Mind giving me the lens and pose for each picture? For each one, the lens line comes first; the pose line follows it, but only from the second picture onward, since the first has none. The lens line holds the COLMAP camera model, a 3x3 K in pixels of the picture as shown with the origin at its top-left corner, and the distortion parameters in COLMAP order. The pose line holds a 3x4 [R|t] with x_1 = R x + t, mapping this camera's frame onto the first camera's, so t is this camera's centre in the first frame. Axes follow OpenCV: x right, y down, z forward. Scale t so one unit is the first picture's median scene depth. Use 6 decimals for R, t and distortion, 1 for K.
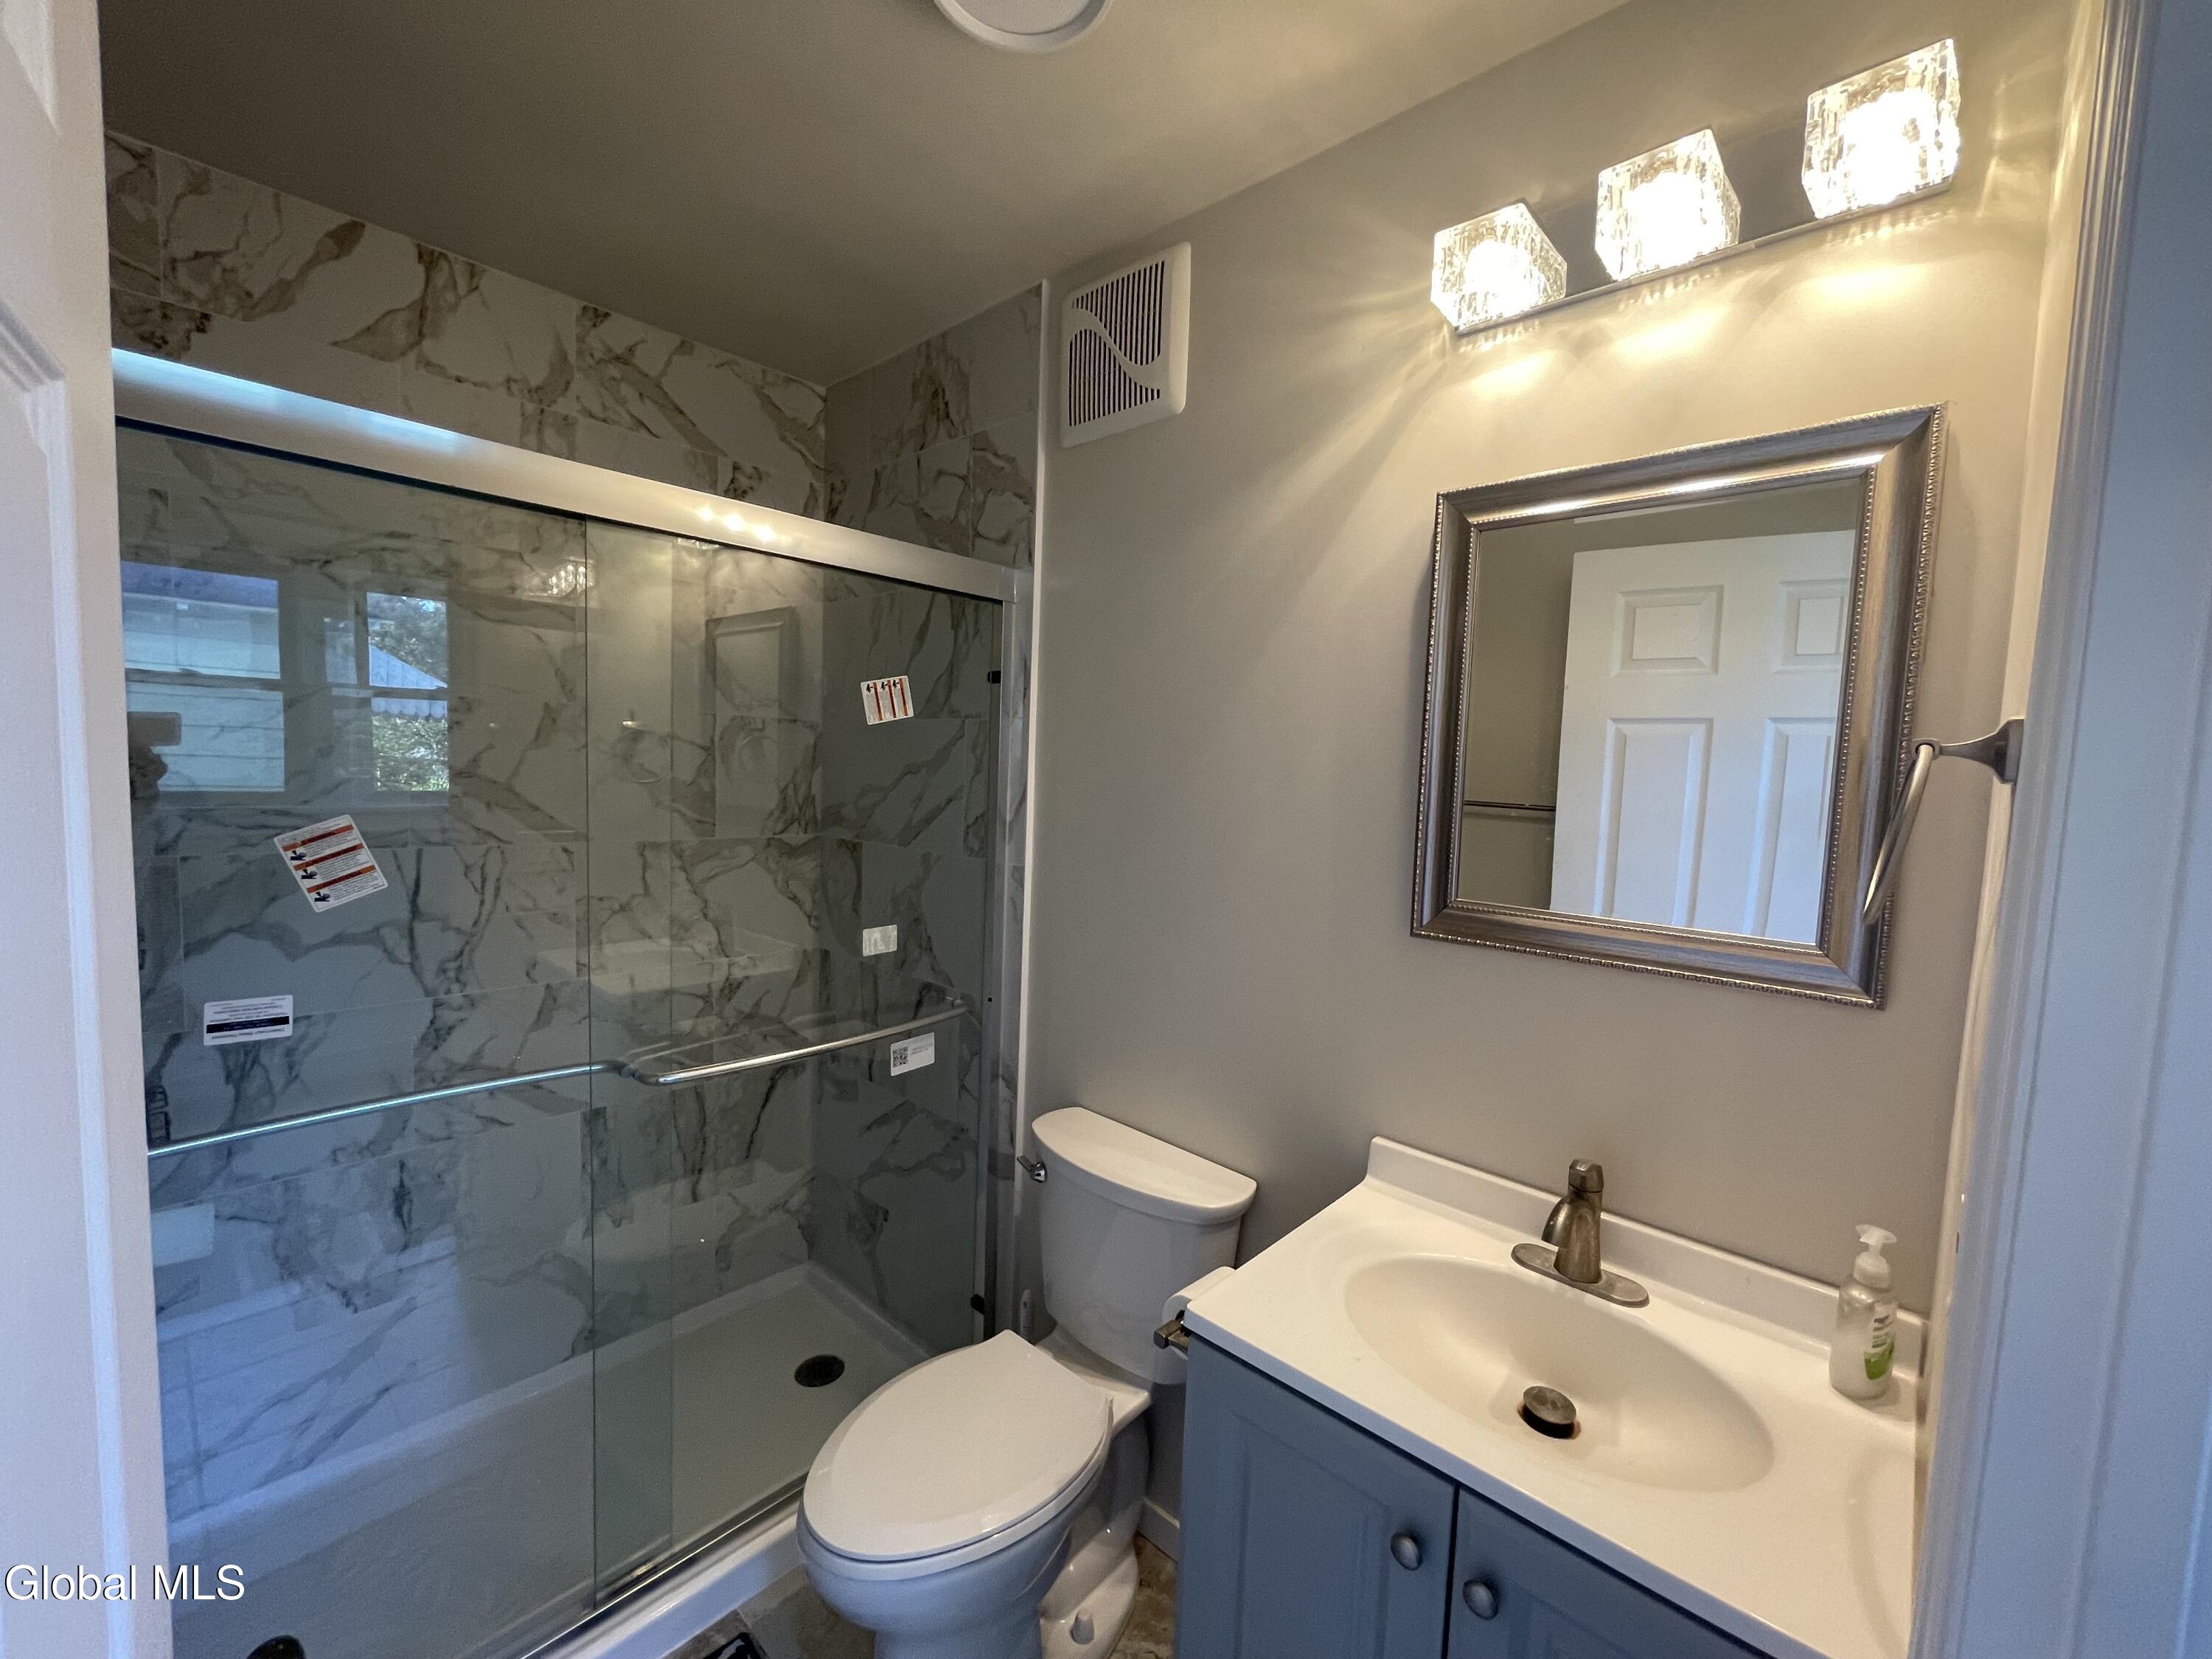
lens RADIAL K [[902.5, 0, 1104.3], [0, 902.5, 831.8], [0, 0, 1]] dist [0.001723, -0.000579]
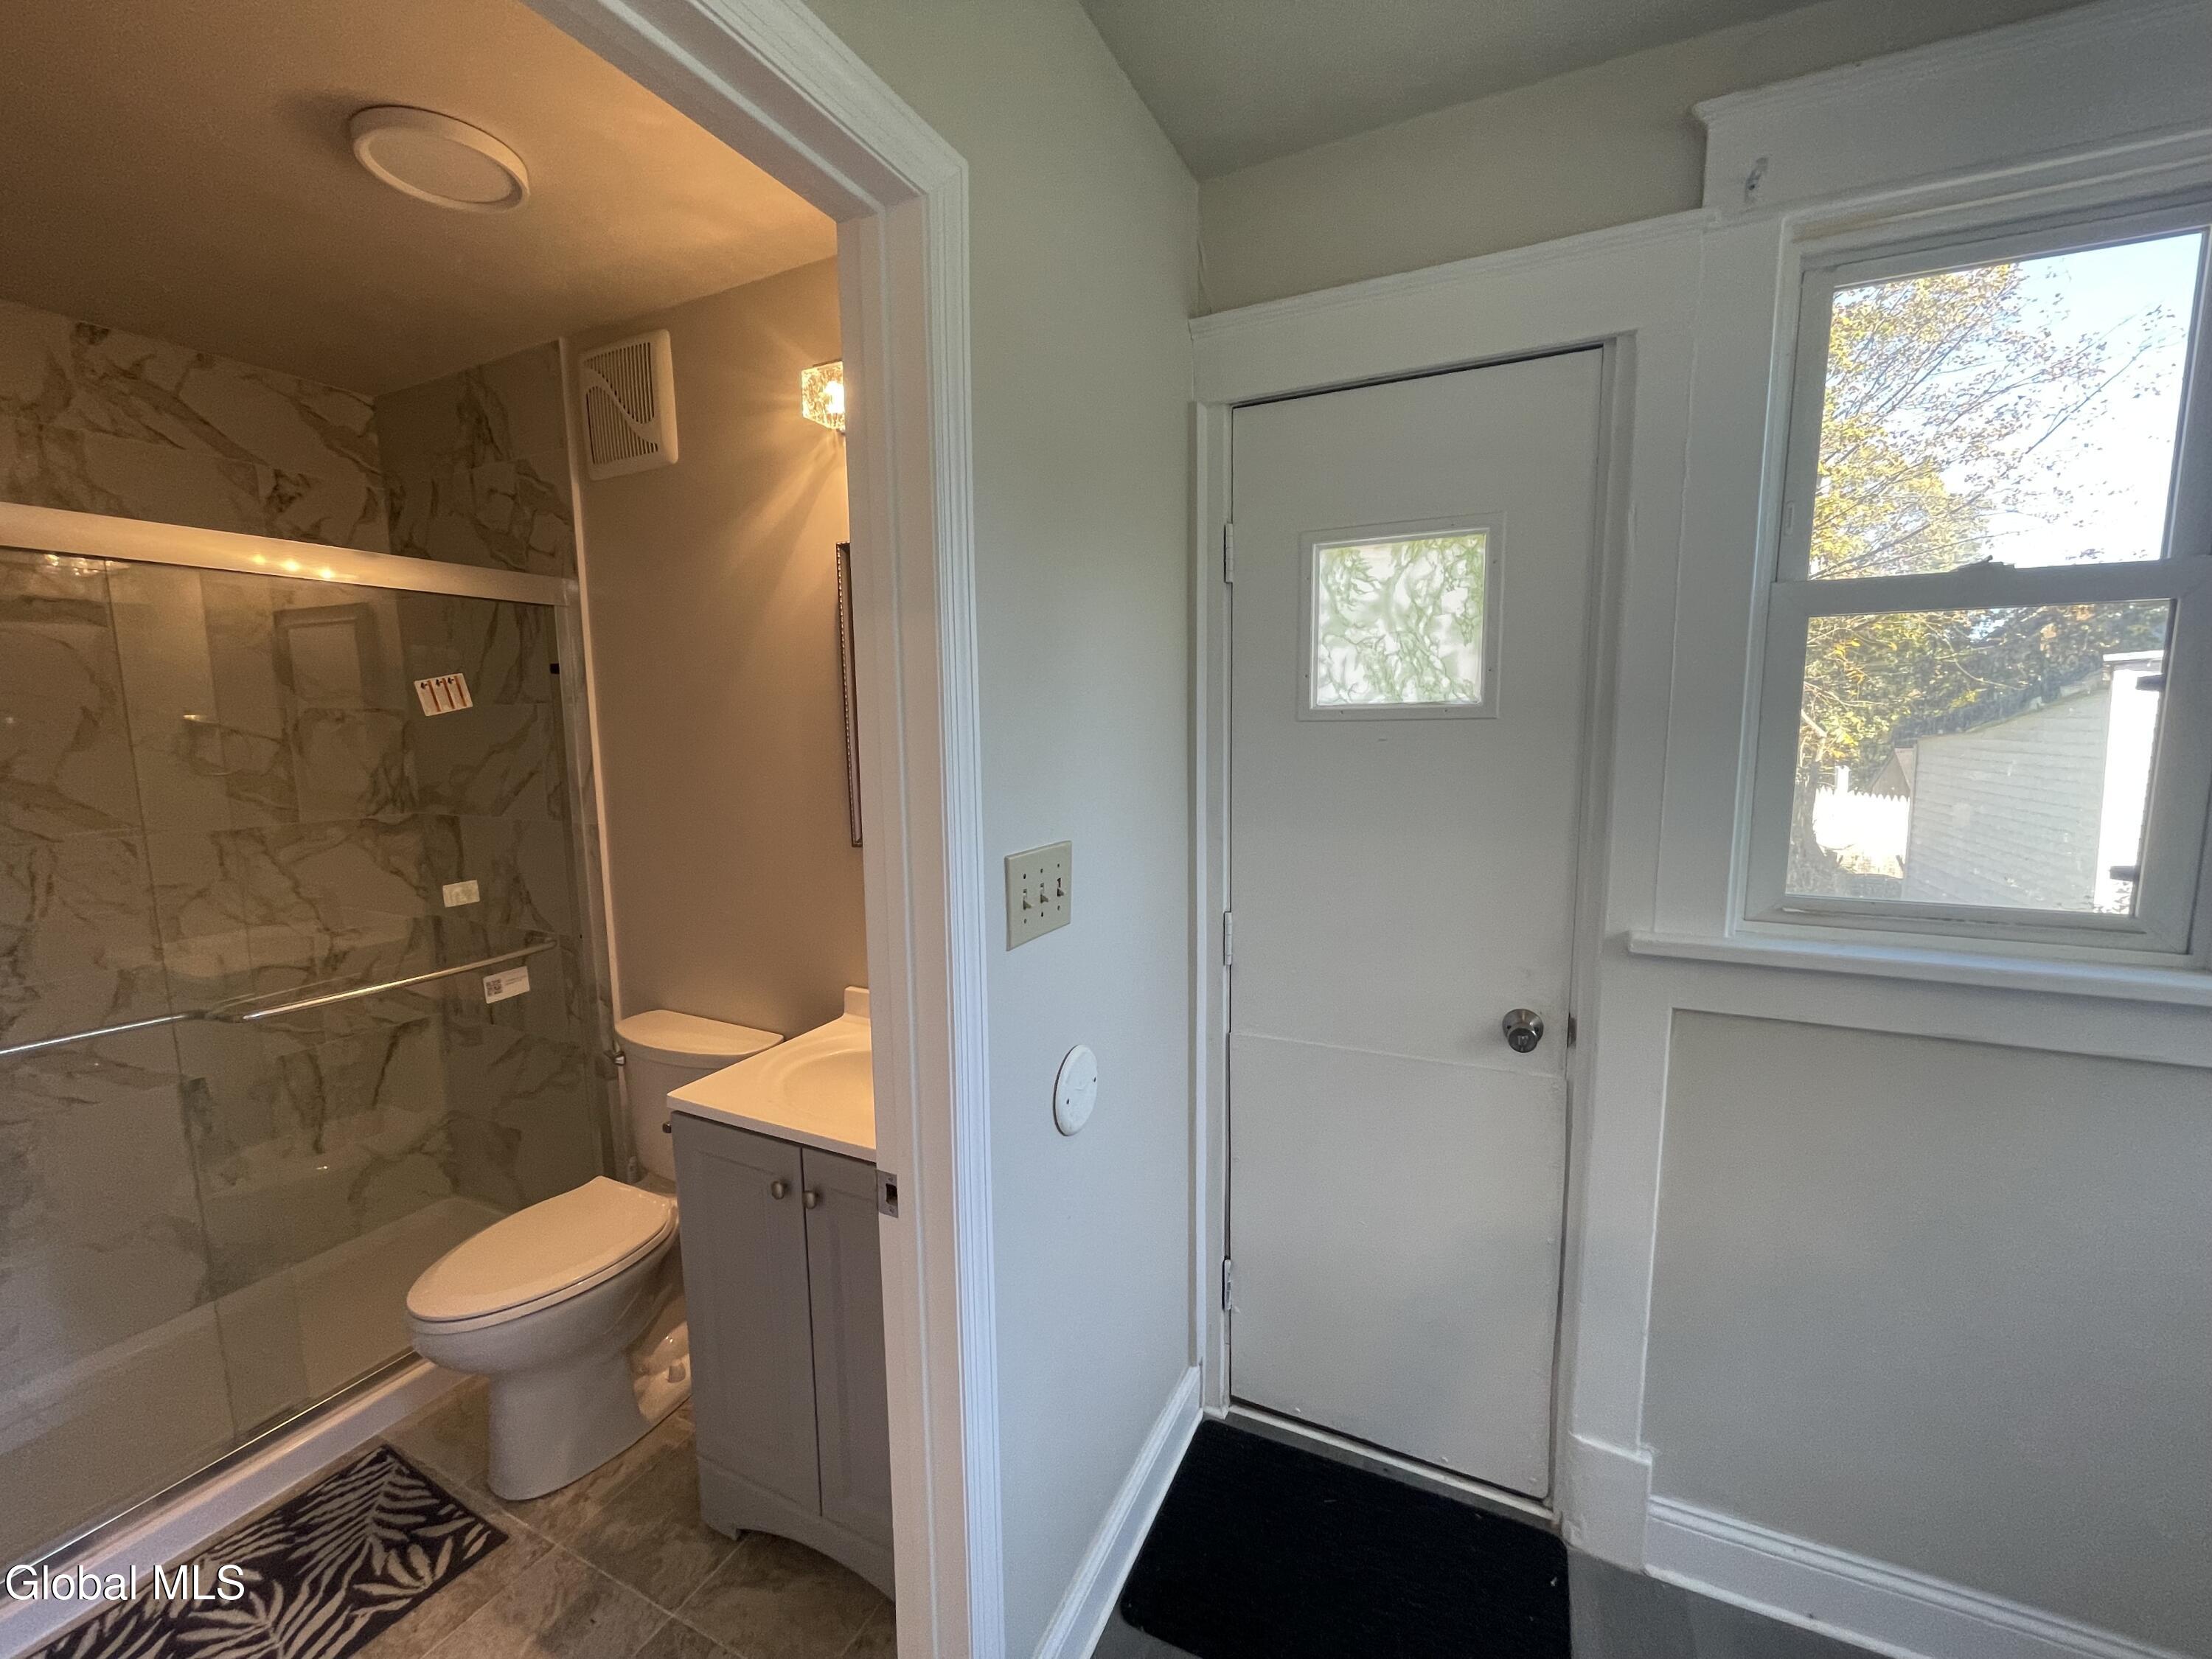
lens RADIAL K [[902.5, 0, 1111.5], [0, 902.5, 831.1], [0, 0, 1]] dist [0.001723, -0.000579]
pose [[0.957294, -0.083208, 0.276883, 0.222882], [0.068453, 0.995691, 0.062552, 0.017549], [-0.280895, -0.040927, 0.958865, -0.348495]]
